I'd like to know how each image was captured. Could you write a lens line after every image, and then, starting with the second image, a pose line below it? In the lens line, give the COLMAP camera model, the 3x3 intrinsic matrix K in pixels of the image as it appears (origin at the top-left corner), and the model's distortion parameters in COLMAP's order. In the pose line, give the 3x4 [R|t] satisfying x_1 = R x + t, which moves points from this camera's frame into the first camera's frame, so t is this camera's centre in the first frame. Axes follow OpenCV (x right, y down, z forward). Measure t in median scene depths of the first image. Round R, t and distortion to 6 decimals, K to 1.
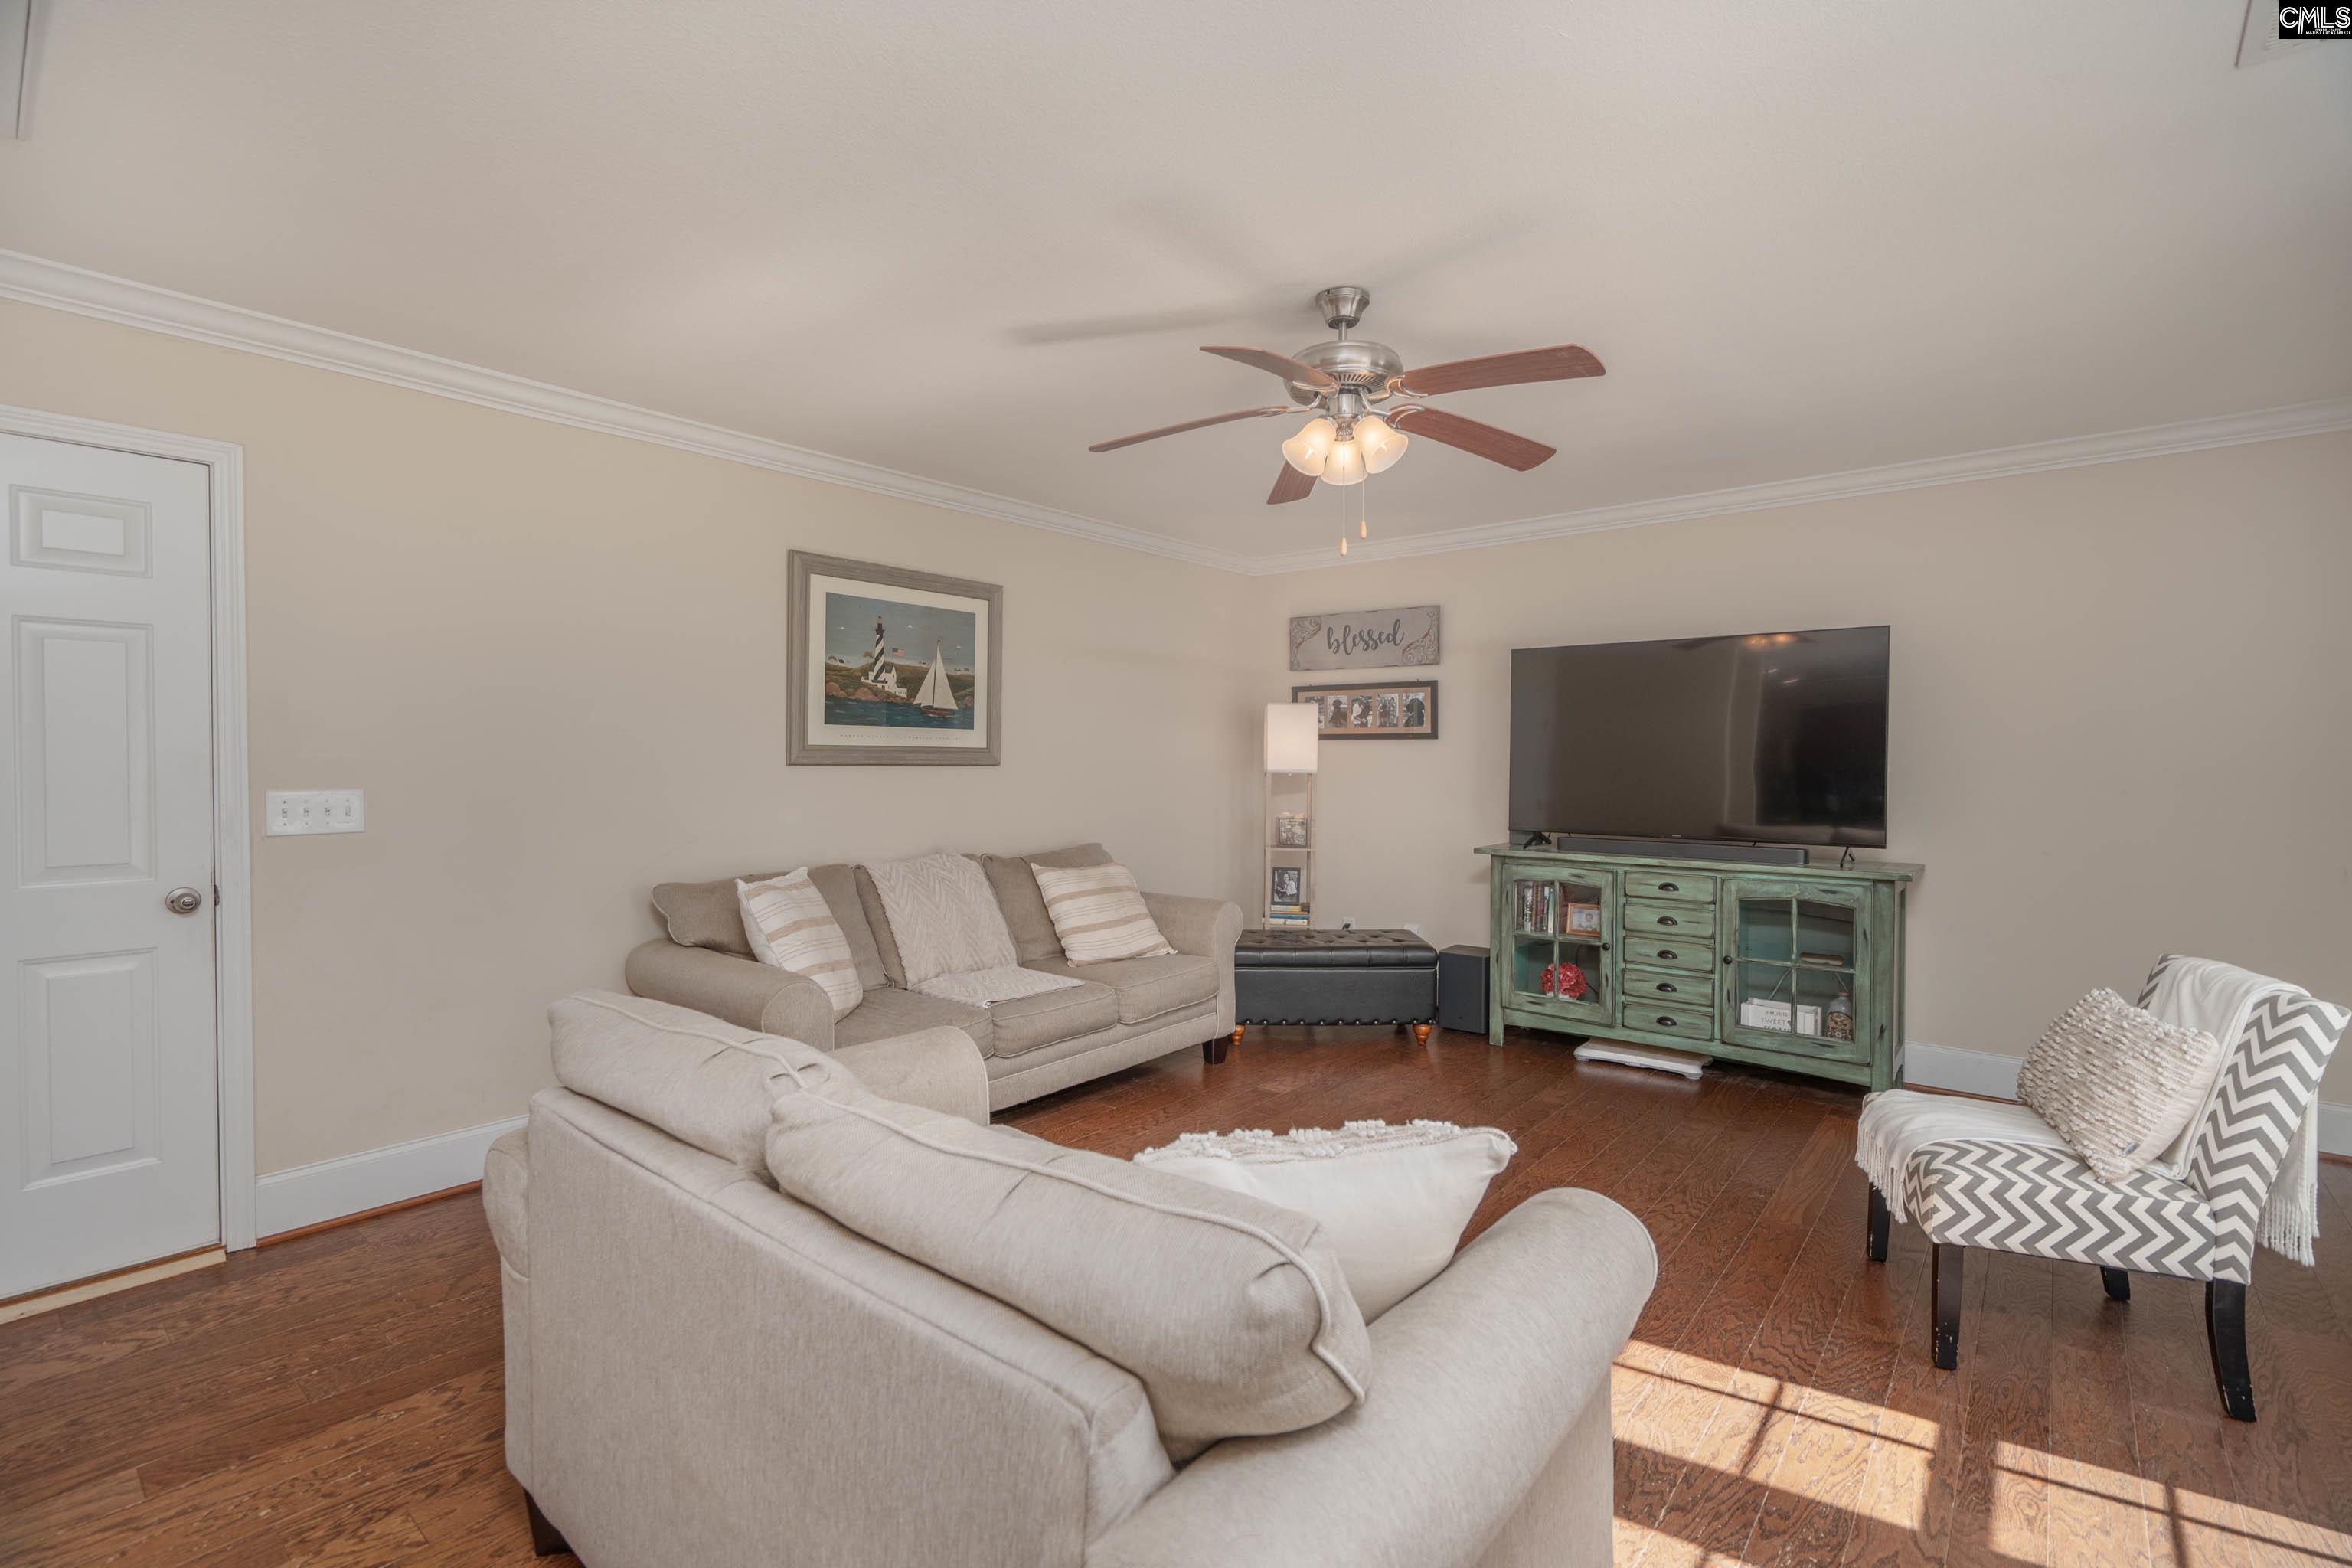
lens RADIAL K [[1058.3, 0, 1168.7], [0, 1058.3, 773.4], [0, 0, 1]] dist [-0.001666, 0.001406]
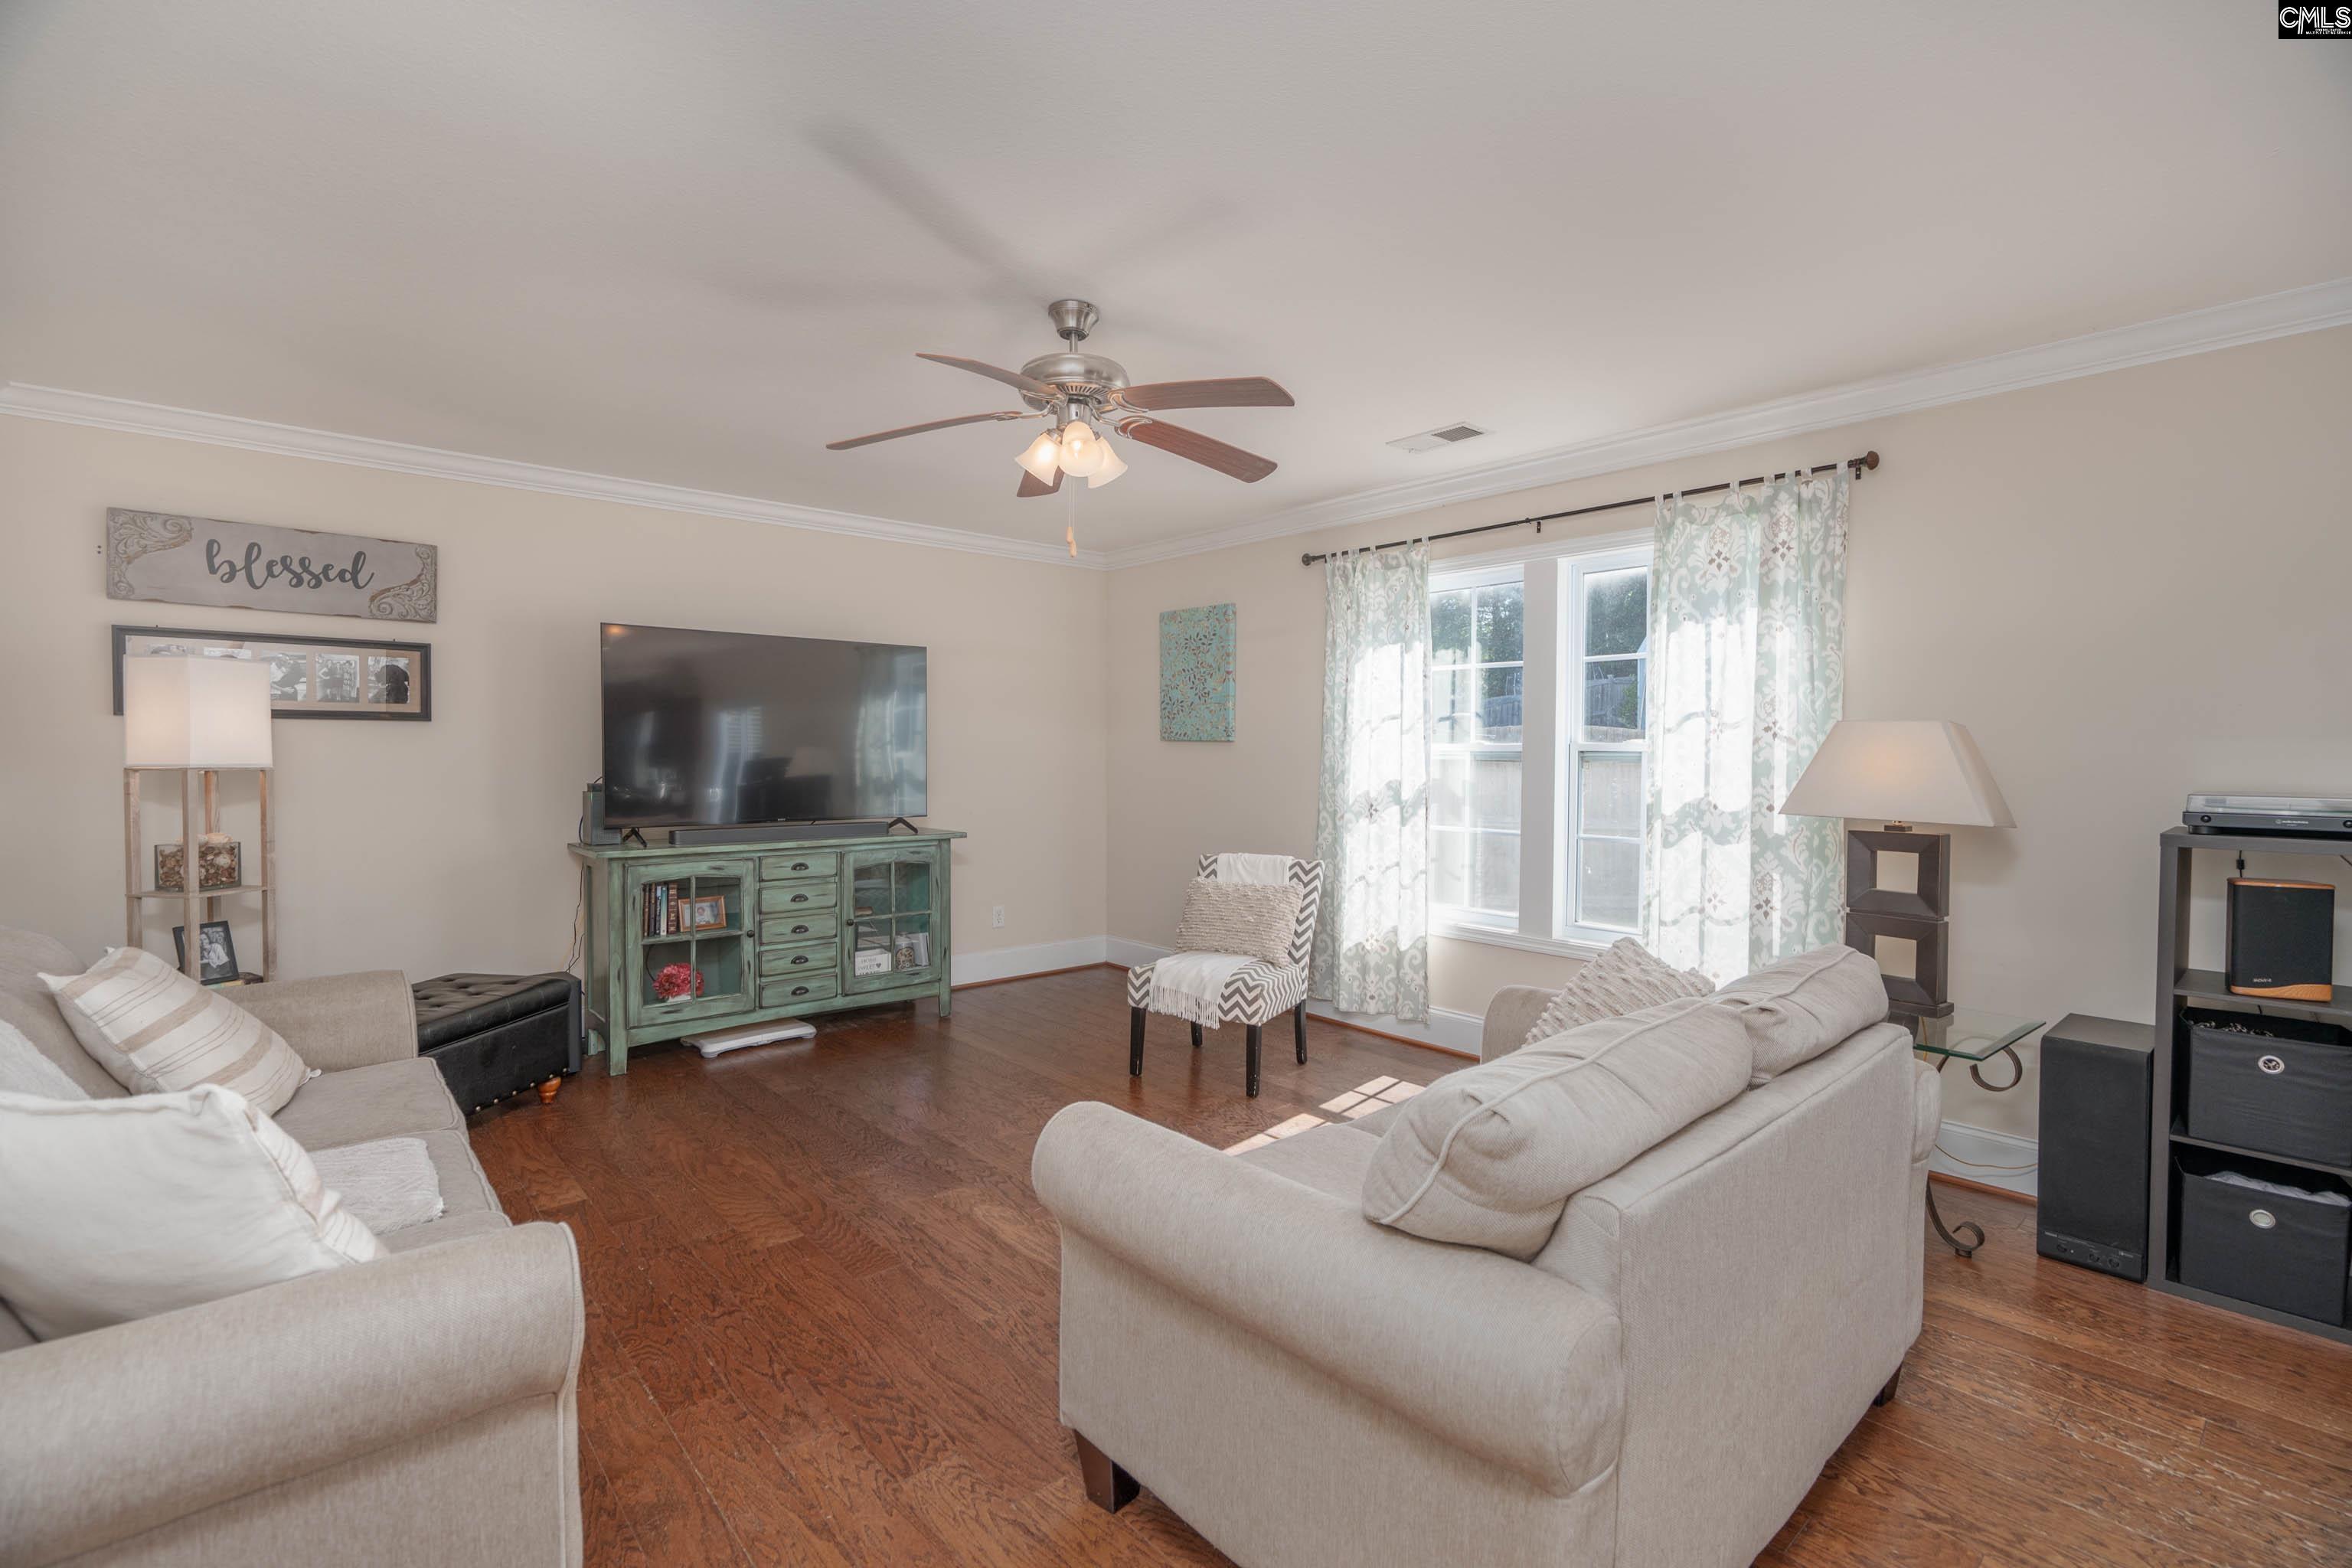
lens RADIAL K [[1058.3, 0, 1168.7], [0, 1058.3, 773.4], [0, 0, 1]] dist [-0.001666, 0.001406]
pose [[0.152307, -0.024780, 0.988023, -0.529982], [0.011257, 0.999664, 0.023336, -0.008582], [-0.988269, 0.007568, 0.152535, 0.457549]]
